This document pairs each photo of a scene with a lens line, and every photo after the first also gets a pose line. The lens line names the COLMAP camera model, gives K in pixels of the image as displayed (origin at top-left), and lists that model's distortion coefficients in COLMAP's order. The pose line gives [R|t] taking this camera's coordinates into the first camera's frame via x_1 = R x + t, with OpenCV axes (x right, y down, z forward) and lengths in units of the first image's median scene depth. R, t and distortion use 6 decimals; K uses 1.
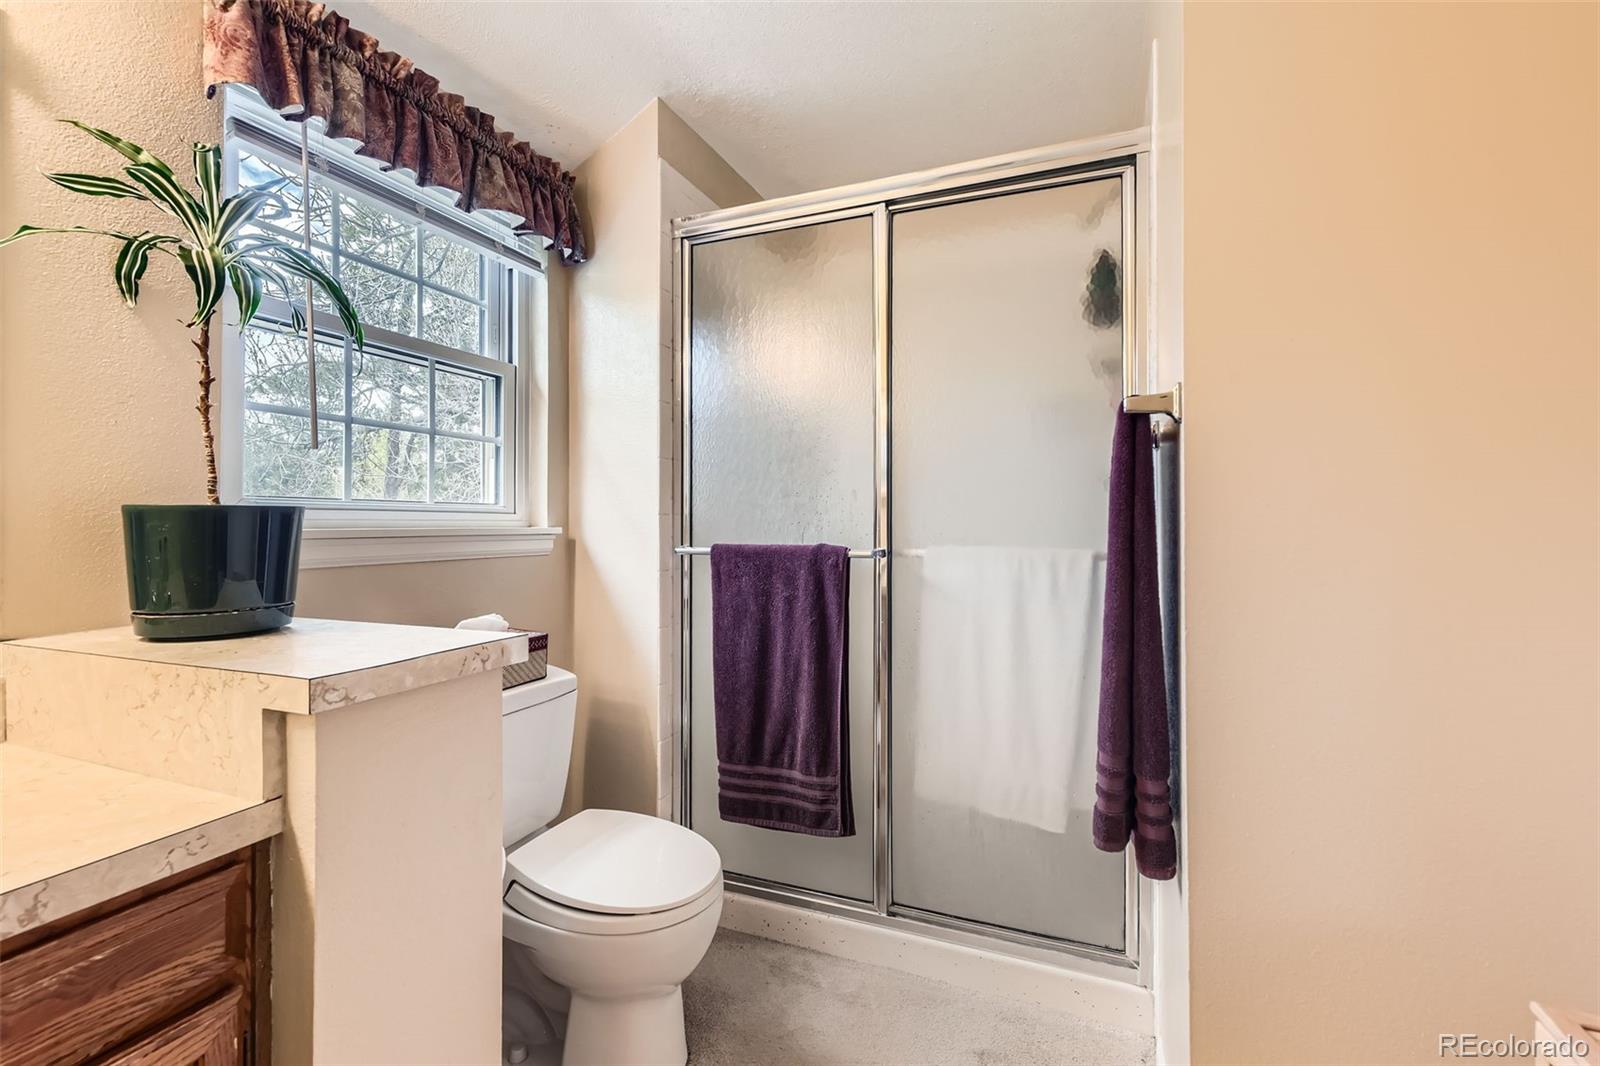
lens RADIAL K [[712.5, 0, 792.4], [0, 712.5, 518.4], [0, 0, 1]] dist [0.000692, 0.000134]
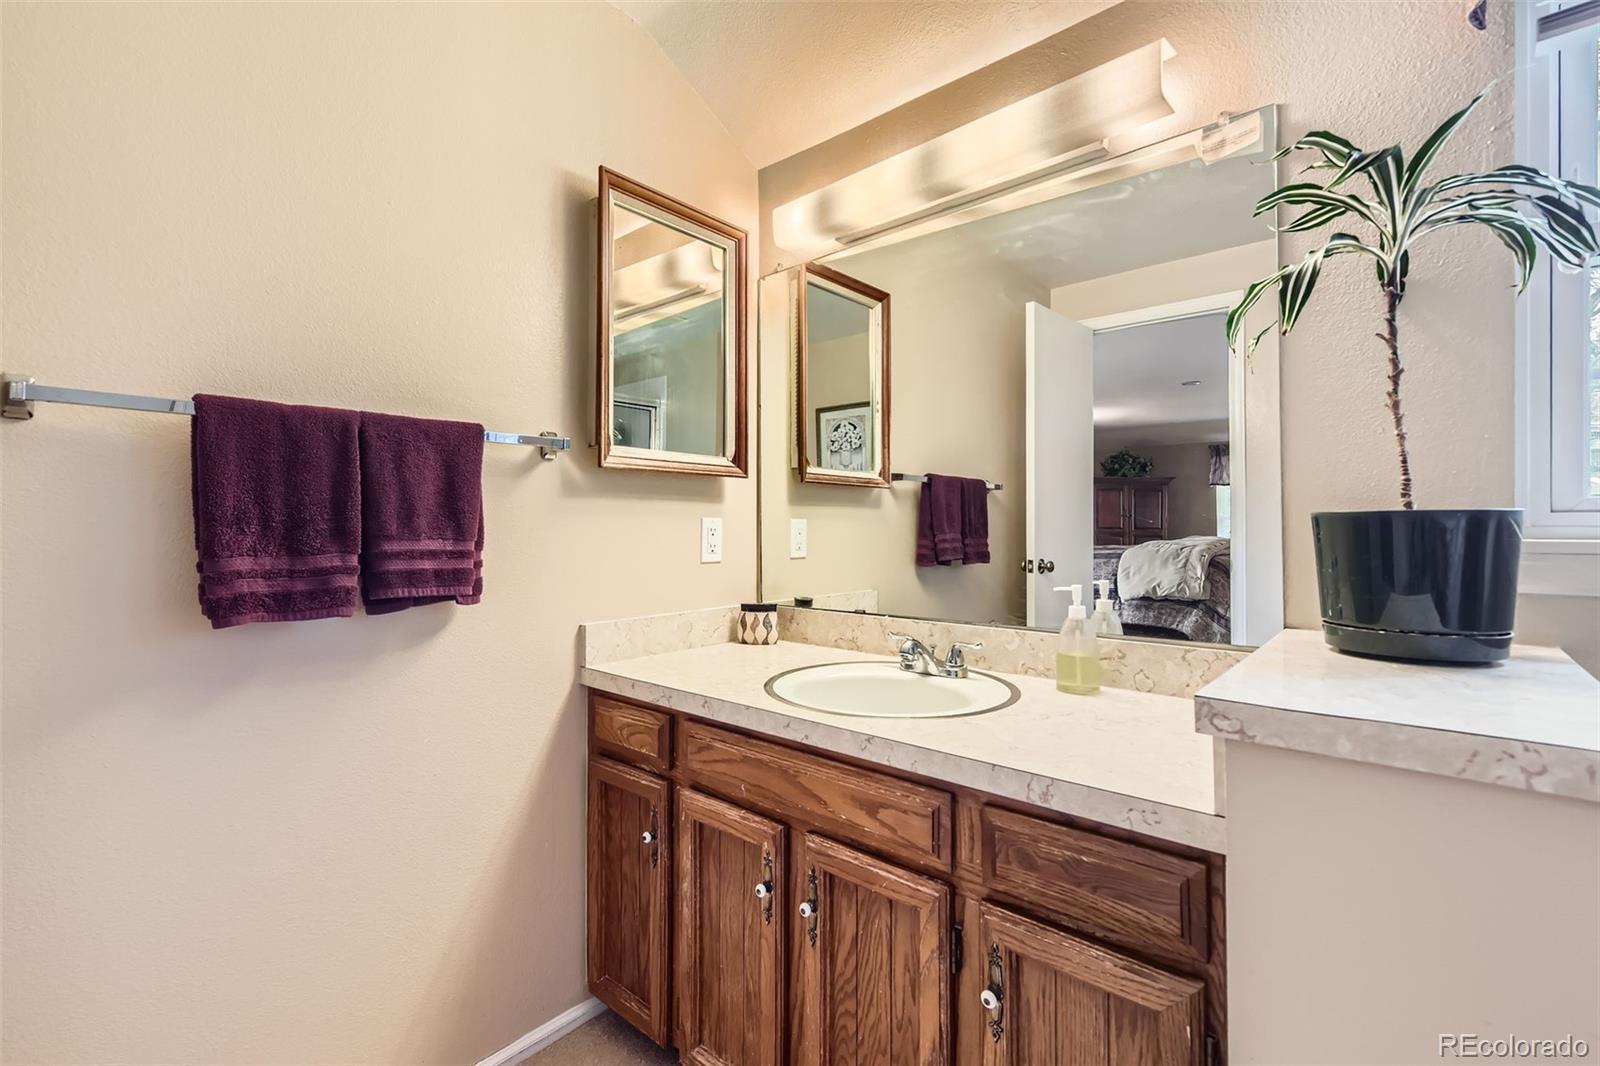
lens RADIAL K [[712.5, 0, 792.4], [0, 712.5, 518.4], [0, 0, 1]] dist [0.000692, 0.000134]
pose [[-0.321304, -0.008243, -0.946940, 0.282906], [0.002566, 0.999951, -0.009575, -0.002098], [0.946973, -0.005507, -0.321267, 0.568478]]
